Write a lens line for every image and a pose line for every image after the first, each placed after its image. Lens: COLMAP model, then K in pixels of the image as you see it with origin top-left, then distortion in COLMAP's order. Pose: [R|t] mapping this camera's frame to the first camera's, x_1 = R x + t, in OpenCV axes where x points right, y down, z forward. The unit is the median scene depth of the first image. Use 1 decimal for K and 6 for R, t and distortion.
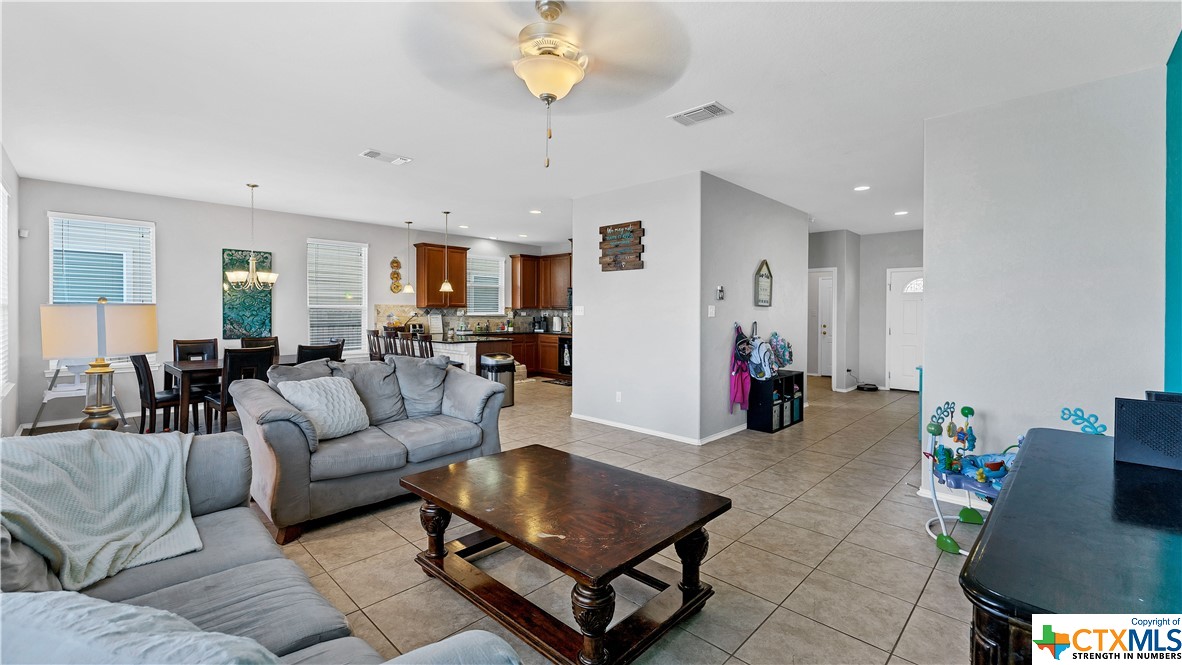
lens RADIAL K [[493.1, 0, 598.9], [0, 493.1, 315.4], [0, 0, 1]] dist [-0.000992, -0.000297]
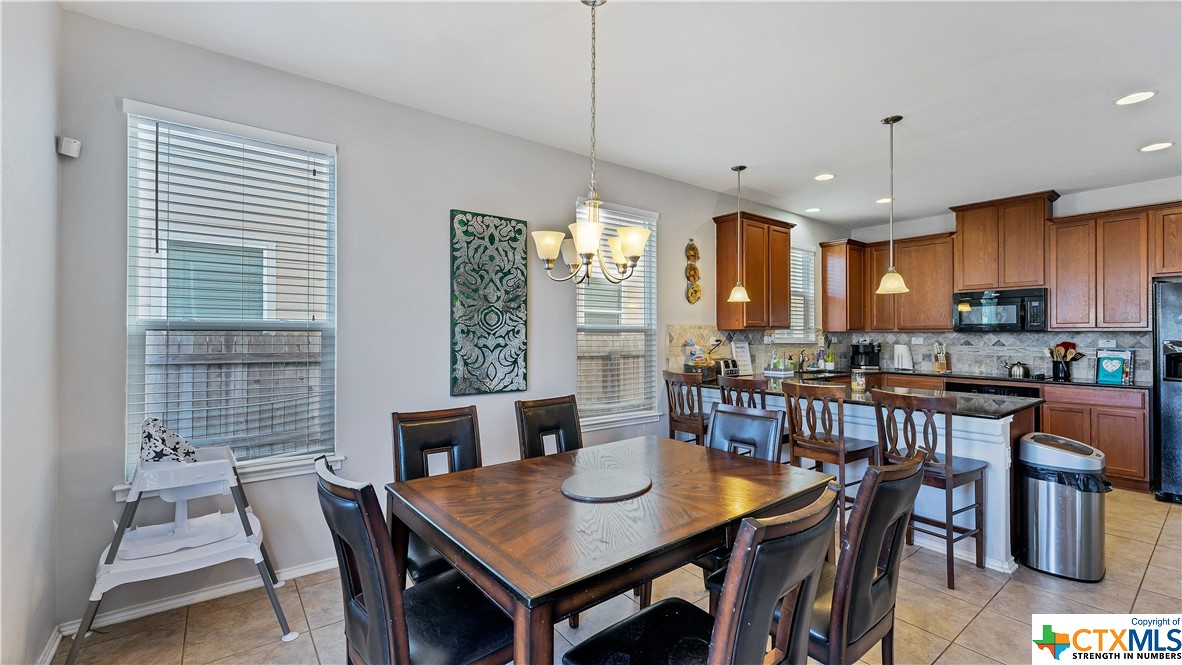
lens RADIAL K [[497.5, 0, 591.0], [0, 497.5, 332.5], [0, 0, 1]] dist [-0.011345, 0.000466]
pose [[0.986608, -0.007503, -0.162935, -0.393261], [0.004995, 0.999863, -0.015797, -0.004264], [0.163032, 0.014772, 0.986510, 0.388471]]
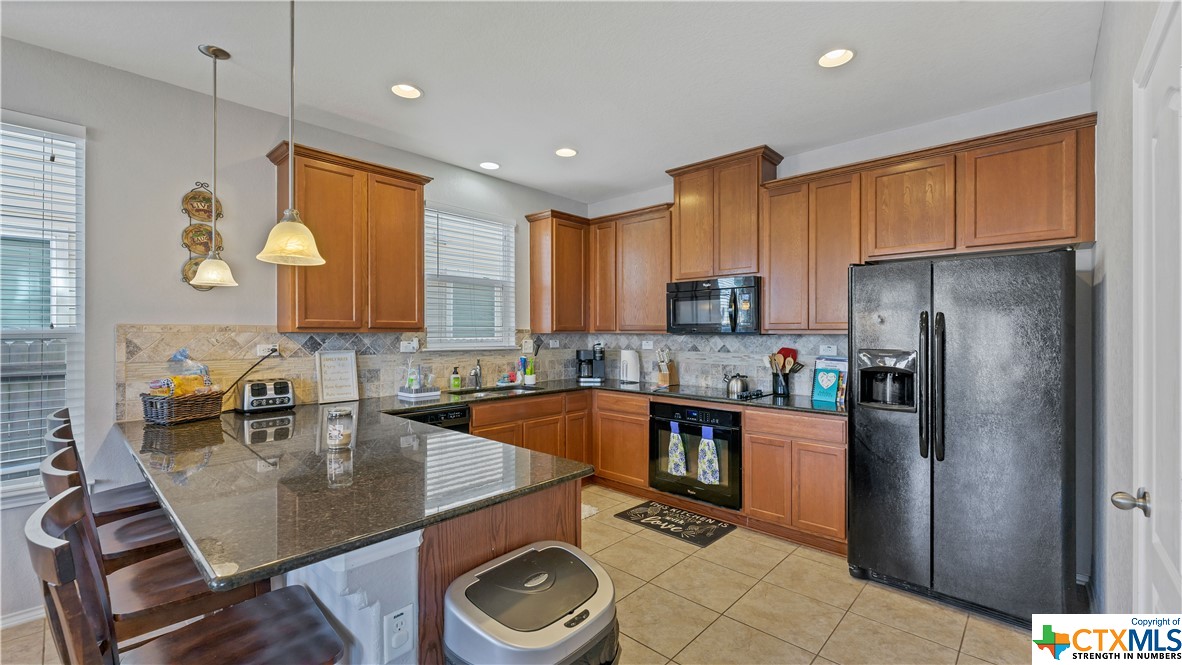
lens RADIAL K [[491.9, 0, 602.0], [0, 491.9, 331.8], [0, 0, 1]] dist [-0.001367, -0.000053]
pose [[0.999602, -0.007938, 0.027087, -0.135195], [0.008231, 0.999909, -0.010722, -0.010089], [-0.027000, 0.010940, 0.999576, 0.596644]]
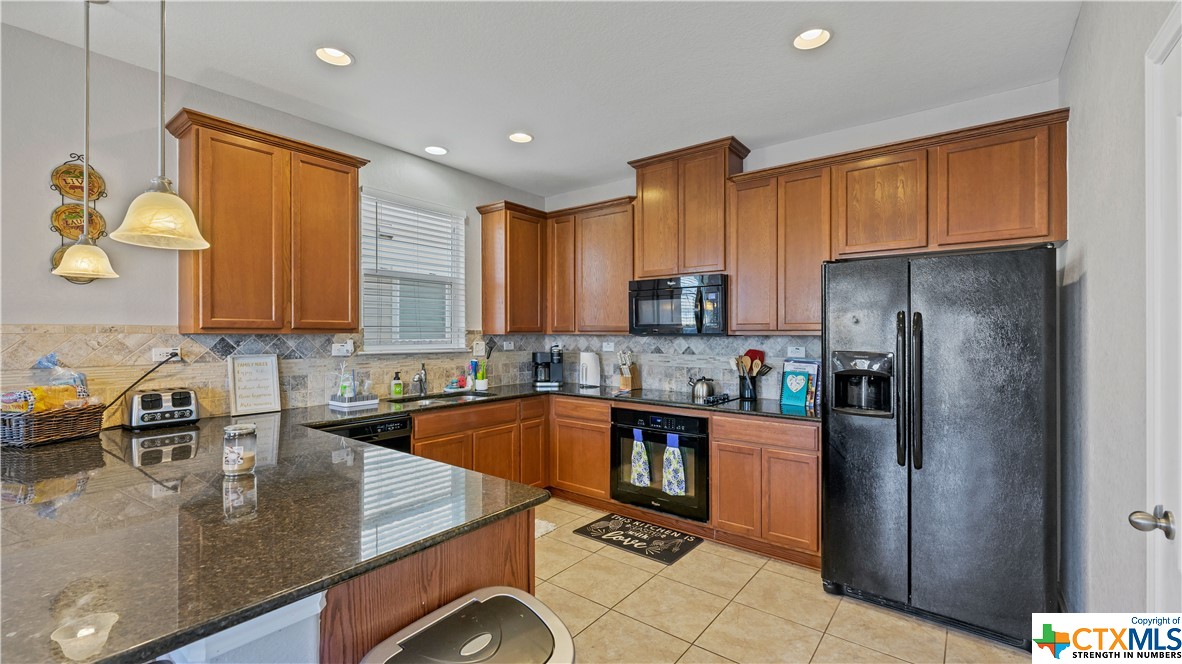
lens RADIAL K [[495.6, 0, 602.4], [0, 495.6, 332.0], [0, 0, 1]] dist [-0.001866, 0.000230]
pose [[0.993686, -0.007937, 0.111919, -0.134255], [0.009295, 0.999889, -0.011614, -0.010398], [-0.111814, 0.012581, 0.993649, 0.623336]]
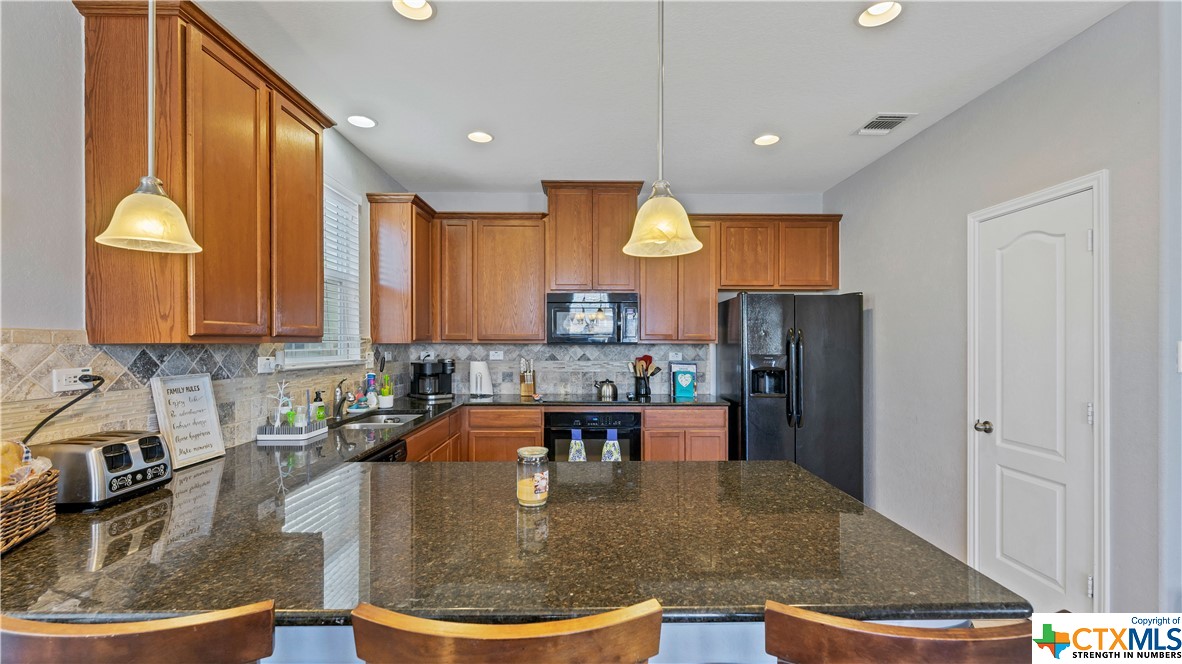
lens RADIAL K [[487.6, 0, 602.0], [0, 487.6, 340.5], [0, 0, 1]] dist [0.000271, 0.000143]
pose [[0.708757, -0.006809, 0.705420, -0.339721], [0.012385, 0.999919, -0.002792, -0.013503], [-0.705344, 0.010716, 0.708784, 0.690853]]
